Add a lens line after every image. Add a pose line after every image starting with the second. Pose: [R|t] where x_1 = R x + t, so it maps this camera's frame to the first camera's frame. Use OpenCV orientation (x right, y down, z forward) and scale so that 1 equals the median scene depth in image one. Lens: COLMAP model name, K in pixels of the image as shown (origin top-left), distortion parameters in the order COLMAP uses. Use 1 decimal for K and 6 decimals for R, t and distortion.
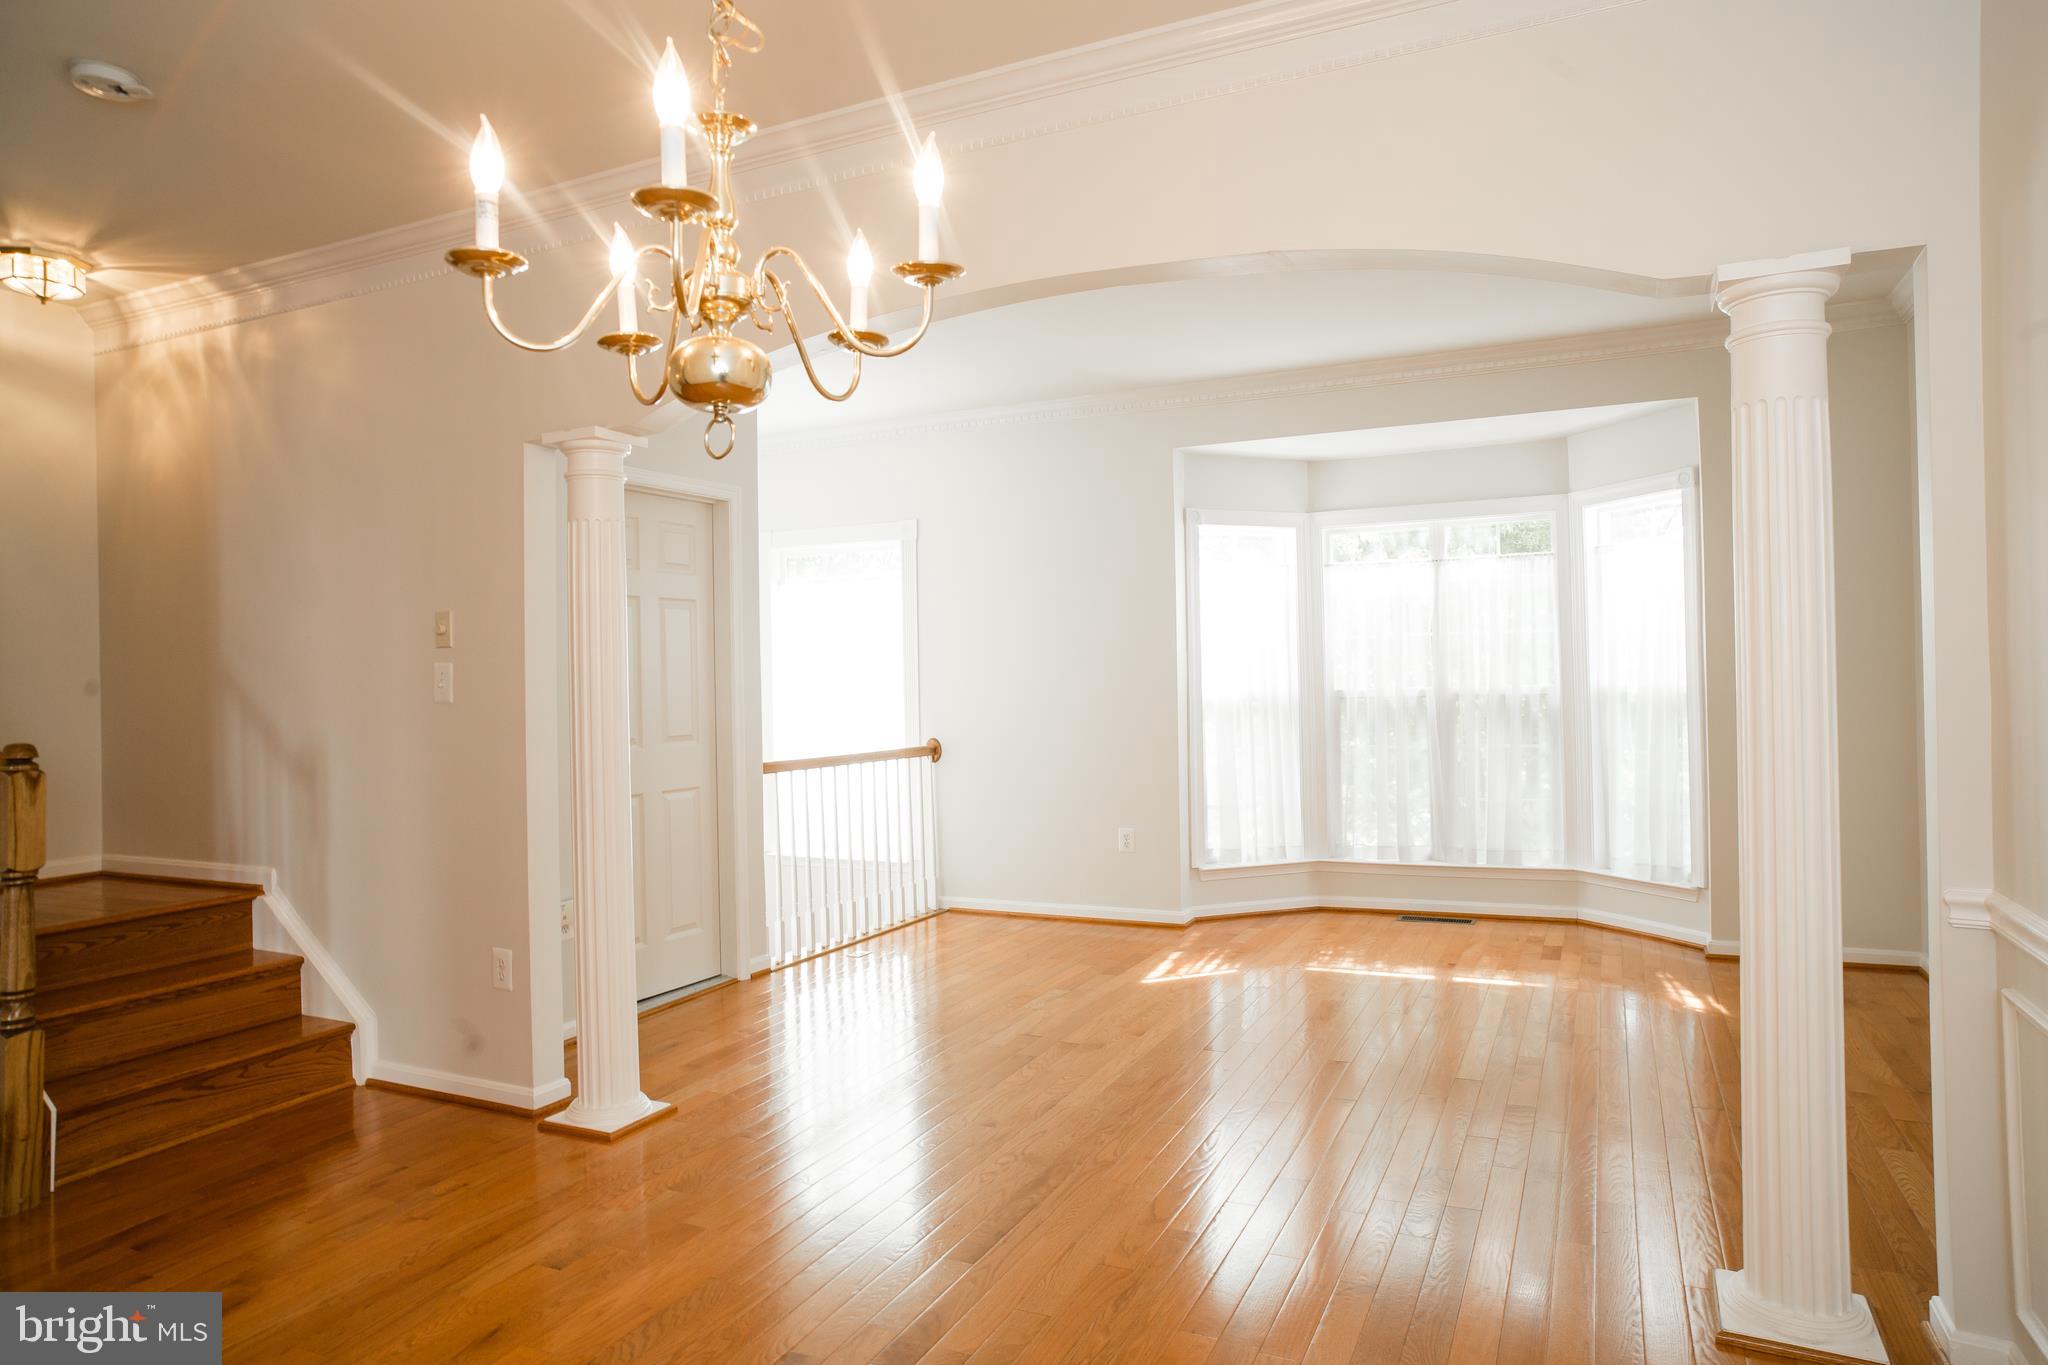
lens RADIAL K [[1240.5, 0, 1033.4], [0, 1240.5, 674.5], [0, 0, 1]] dist [-0.075174, 0.065221]
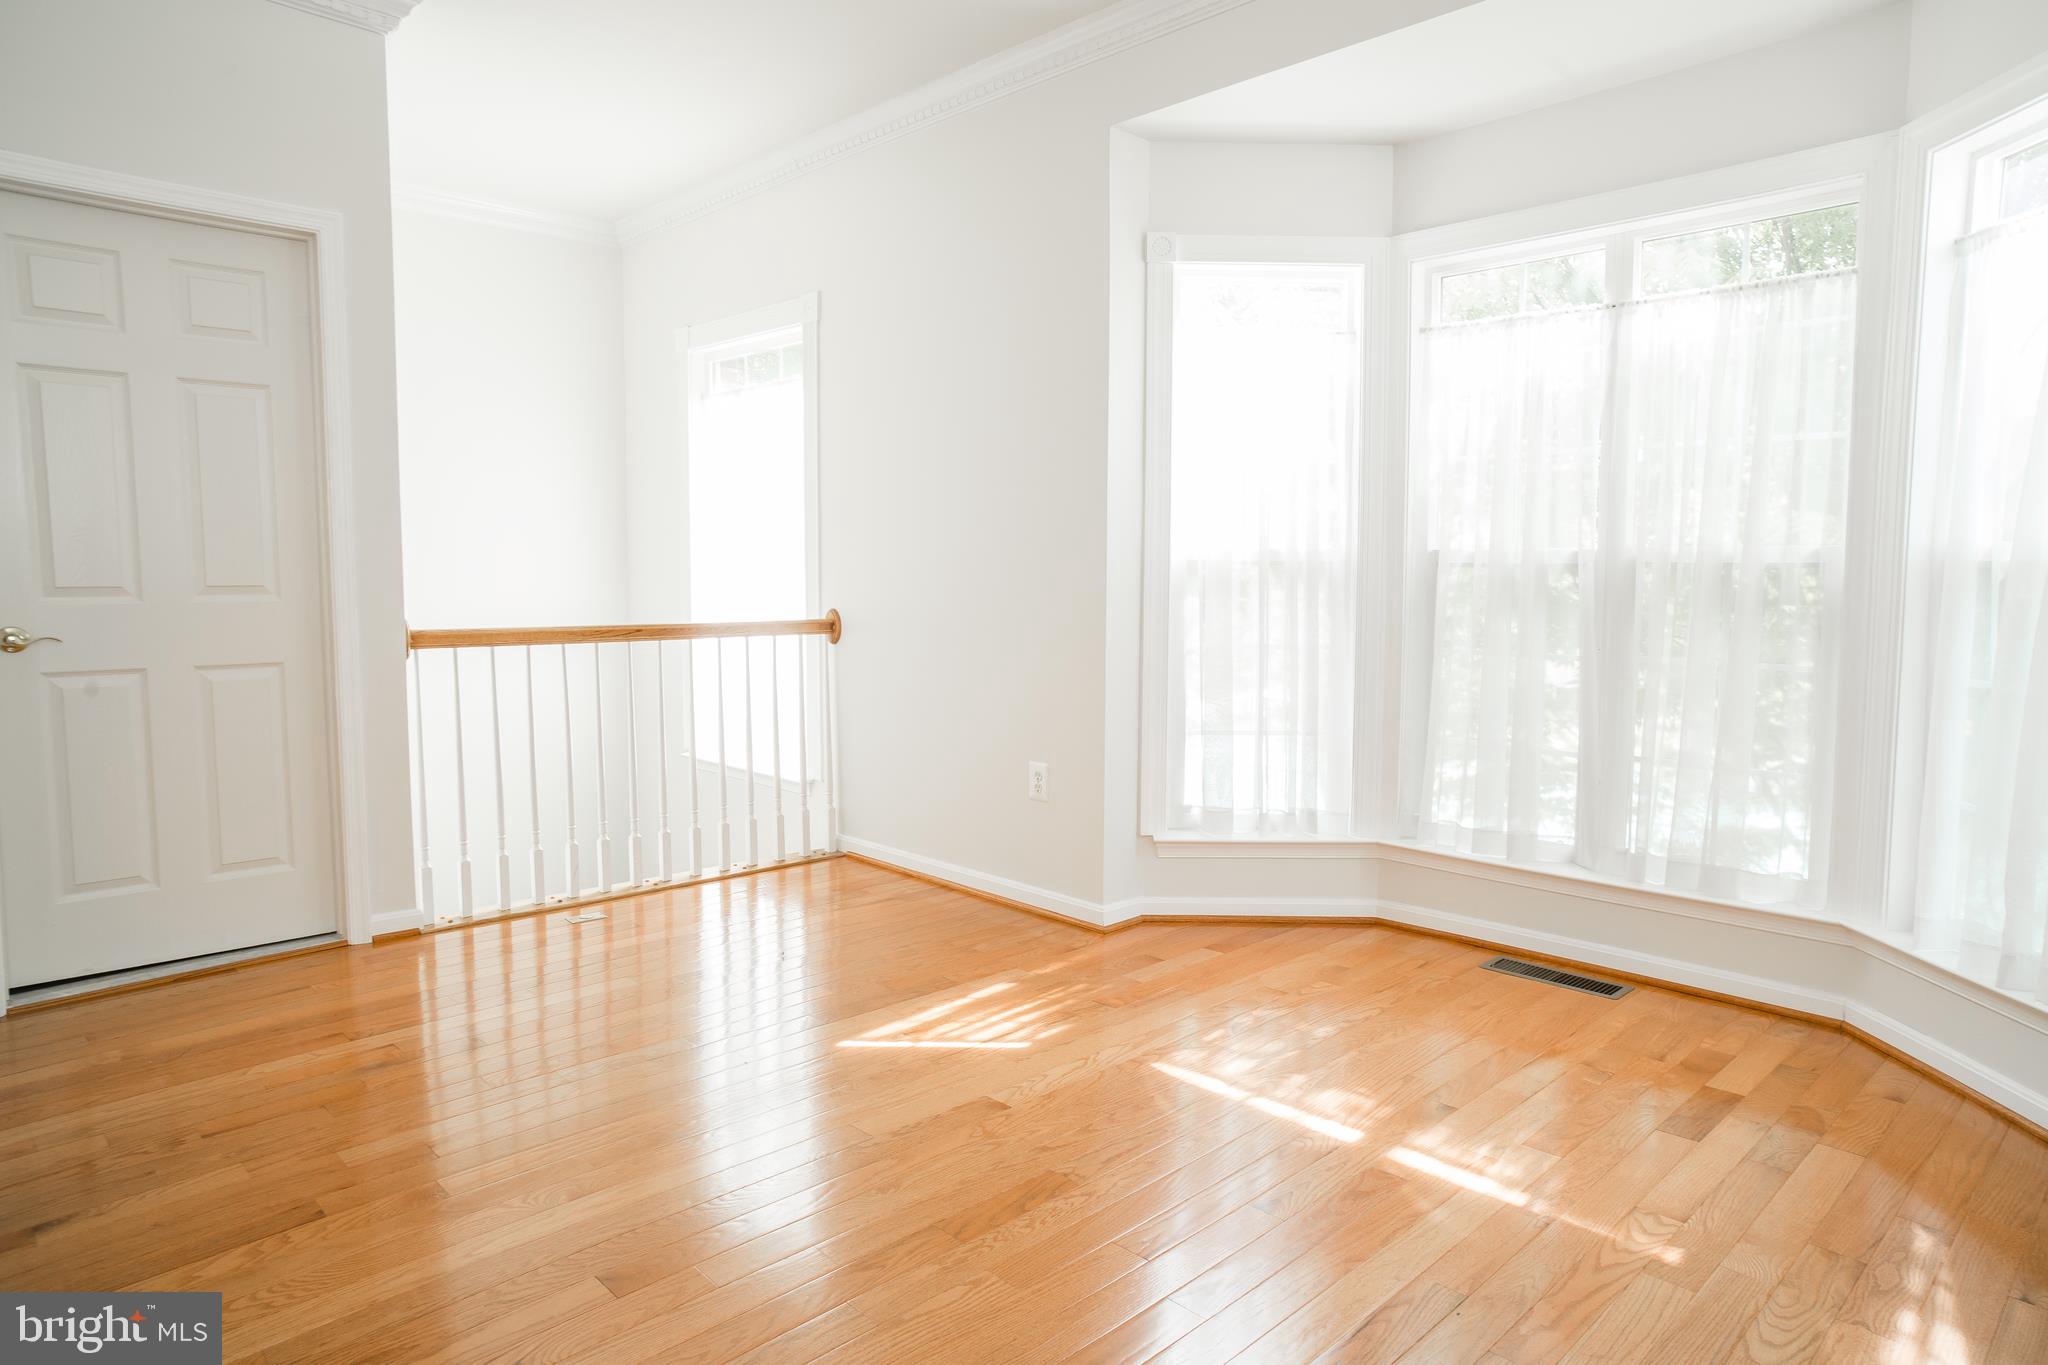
lens RADIAL K [[1240.5, 0, 1032.8], [0, 1240.5, 658.5], [0, 0, 1]] dist [-0.075174, 0.065221]
pose [[0.934211, 0.050314, -0.353155, 0.295971], [-0.019998, 0.995833, 0.088973, 0.016735], [0.356160, -0.076057, 0.931324, 0.428836]]
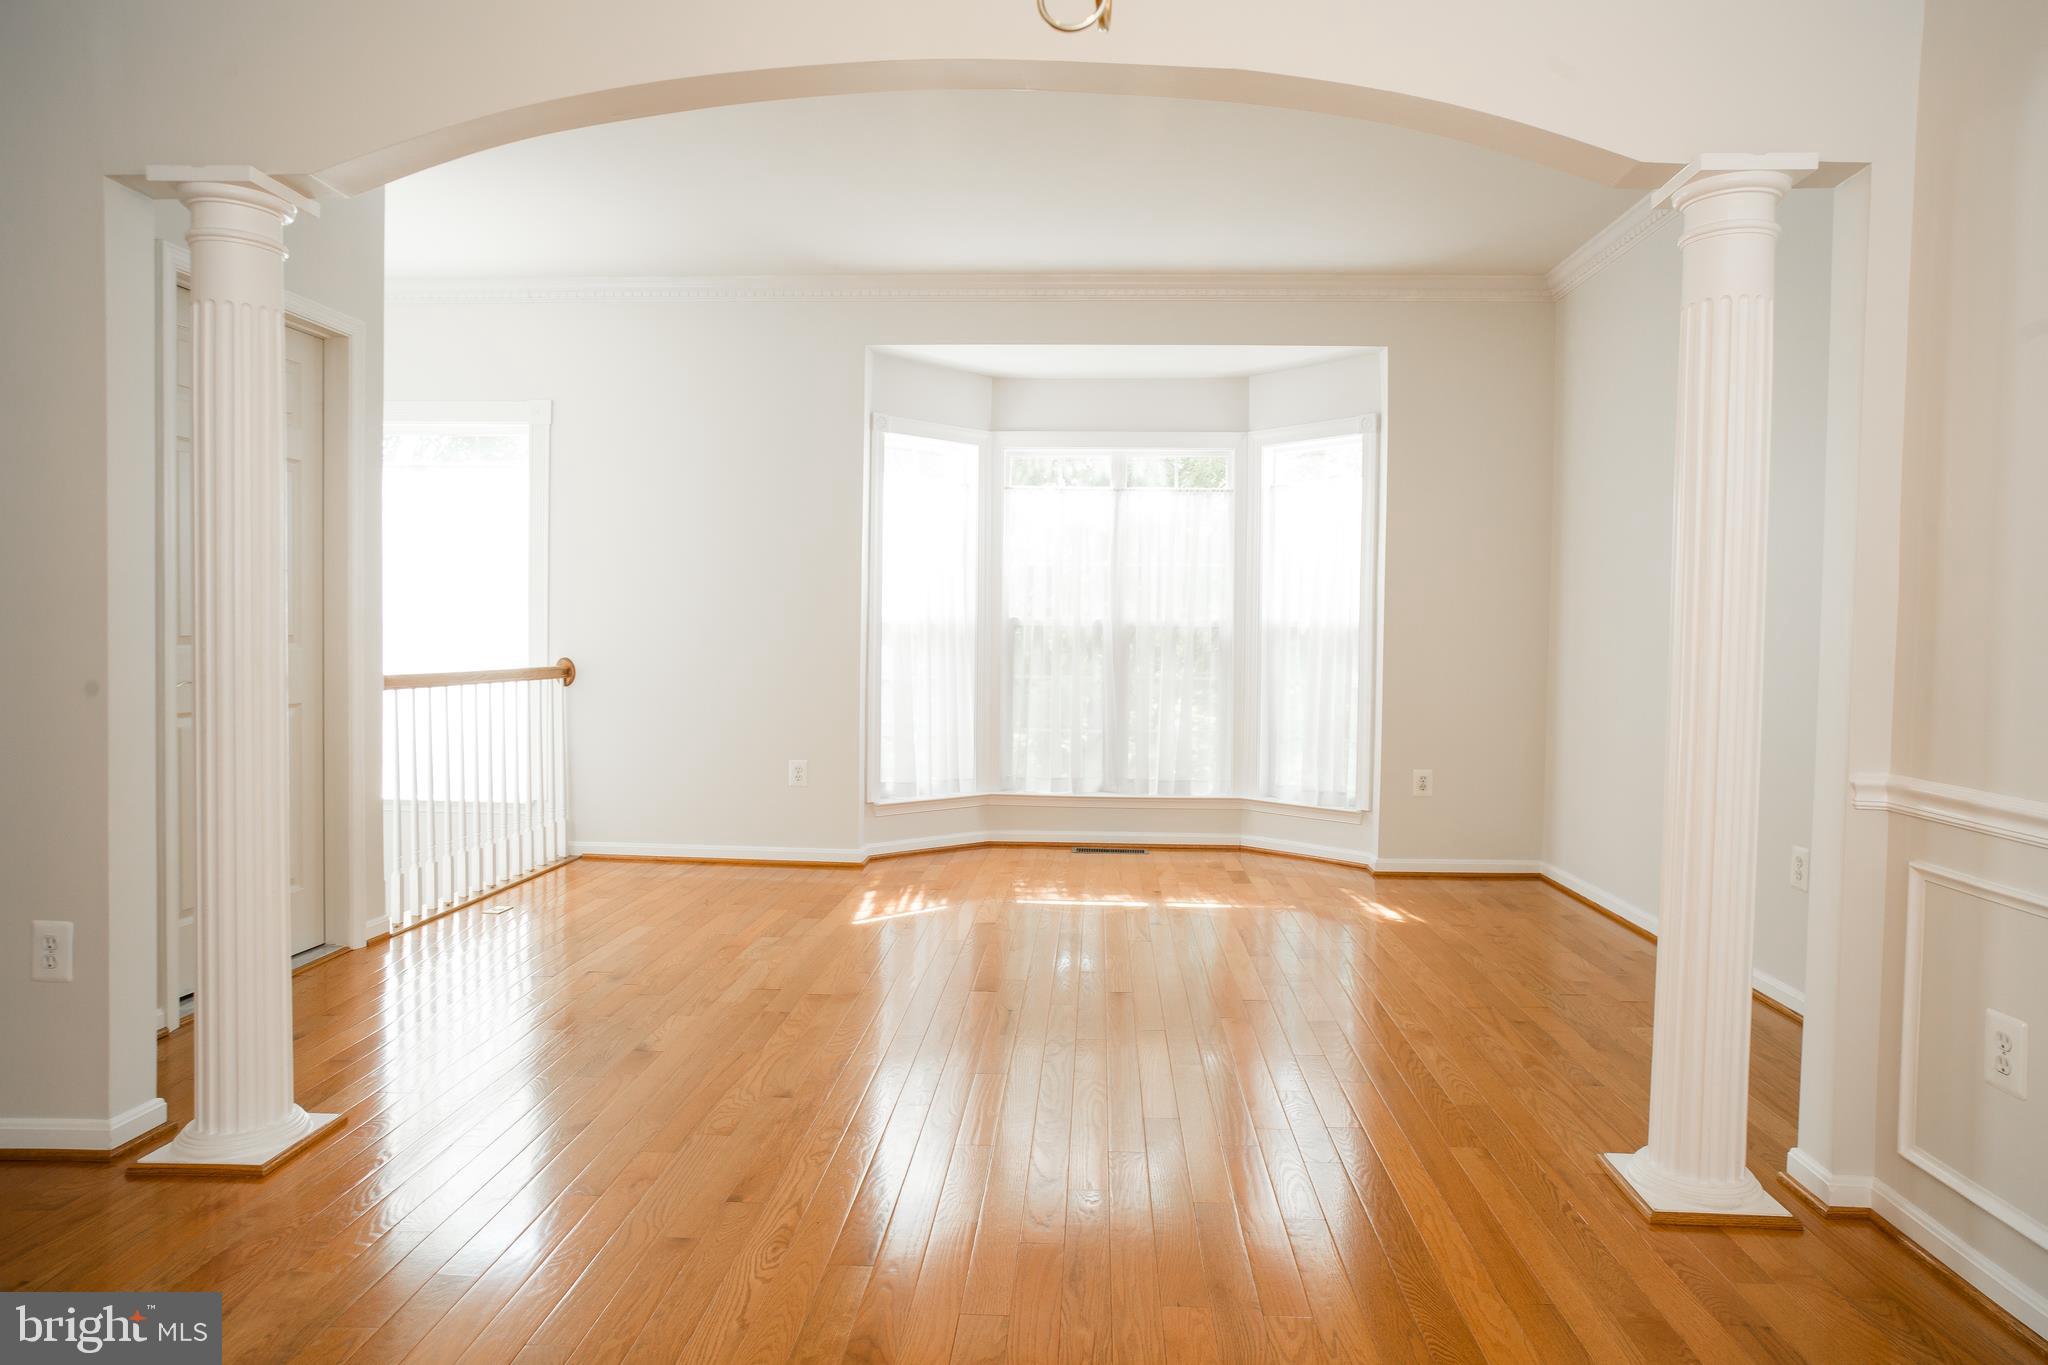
lens RADIAL K [[1240.5, 0, 1038.2], [0, 1240.5, 671.0], [0, 0, 1]] dist [-0.075174, 0.065221]
pose [[0.924428, 0.020923, 0.380783, -0.111250], [-0.034109, 0.999028, 0.027914, 0.028068], [-0.379829, -0.038793, 0.924243, 0.100224]]
